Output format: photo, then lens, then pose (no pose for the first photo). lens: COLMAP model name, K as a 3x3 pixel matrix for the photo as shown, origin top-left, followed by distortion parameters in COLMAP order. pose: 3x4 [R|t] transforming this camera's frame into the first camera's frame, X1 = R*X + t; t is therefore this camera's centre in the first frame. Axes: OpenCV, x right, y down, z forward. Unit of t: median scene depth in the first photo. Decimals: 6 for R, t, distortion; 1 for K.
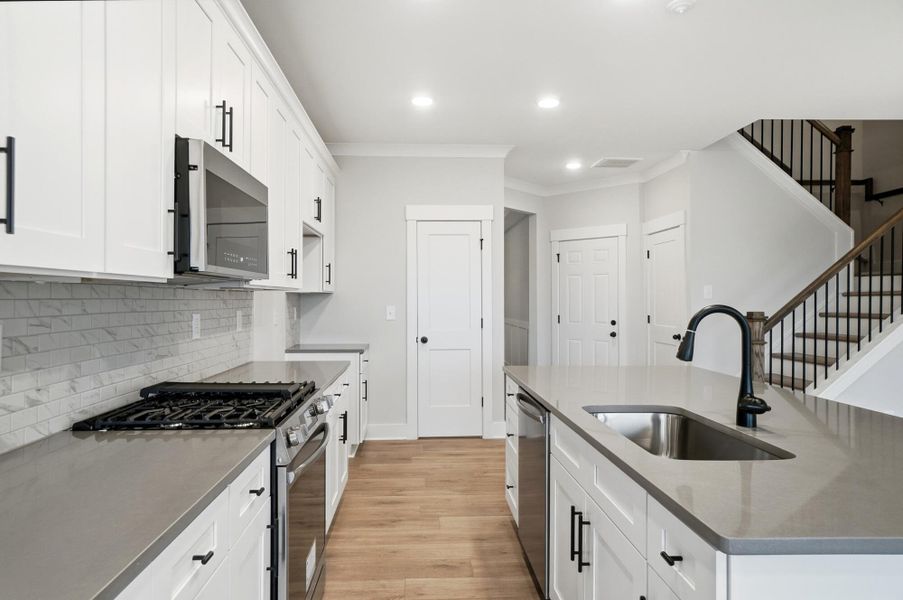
lens RADIAL K [[549.4, 0, 442.3], [0, 549.4, 294.6], [0, 0, 1]] dist [-0.001952, 0.003593]
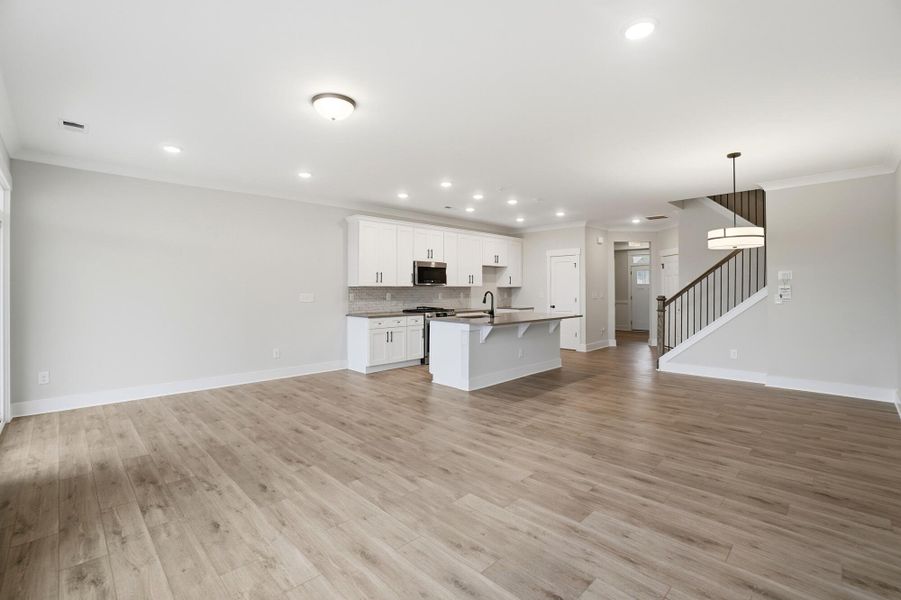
lens RADIAL K [[412.9, 0, 445.4], [0, 412.9, 290.9], [0, 0, 1]] dist [-0.026272, 0.006942]
pose [[0.658268, 0.000330, -0.752784, 1.003755], [0.009824, 0.999911, 0.009029, -0.006380], [0.752720, -0.013338, 0.658206, -0.527278]]
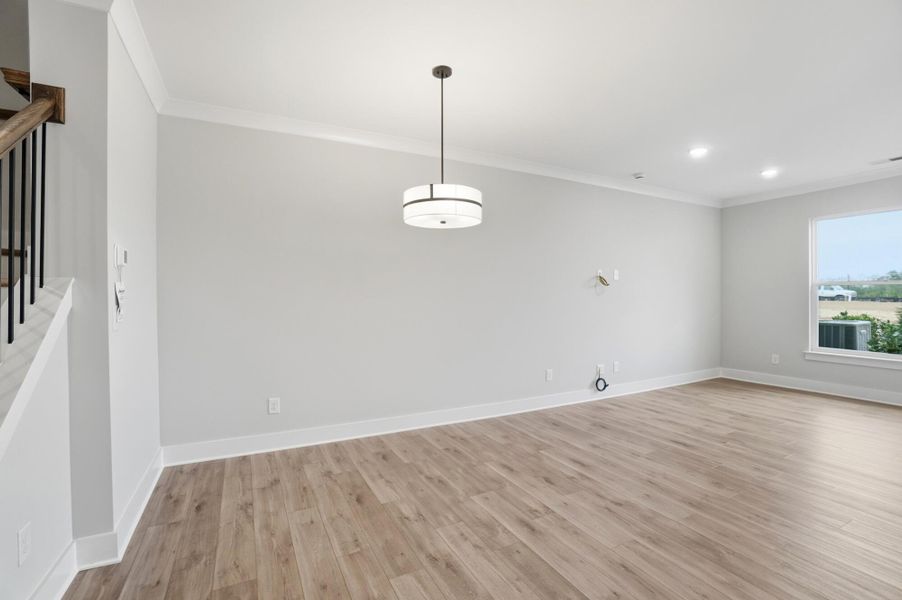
lens RADIAL K [[413.4, 0, 439.2], [0, 413.4, 301.0], [0, 0, 1]] dist [-0.026272, 0.006942]
pose [[-0.401520, -0.013783, 0.915747, 0.303909], [-0.010937, 0.999888, 0.010255, 0.009687], [-0.915785, -0.005898, -0.401625, 0.669903]]
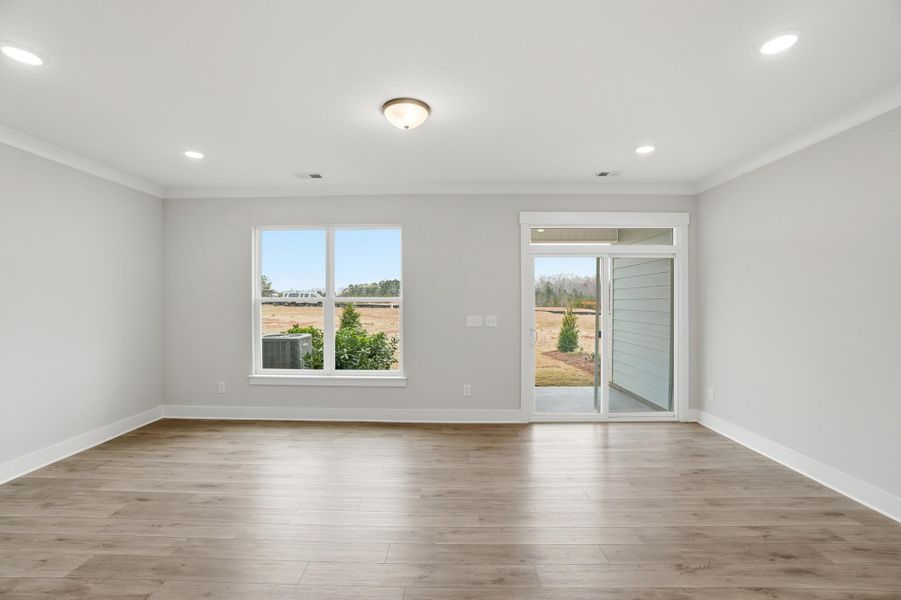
lens RADIAL K [[412.9, 0, 453.5], [0, 412.9, 300.1], [0, 0, 1]] dist [-0.026272, 0.006942]
pose [[-0.997235, -0.001038, 0.074309, 0.350534], [-0.002073, 0.999902, -0.013853, -0.019428], [-0.074287, -0.013969, -0.997139, 0.280995]]
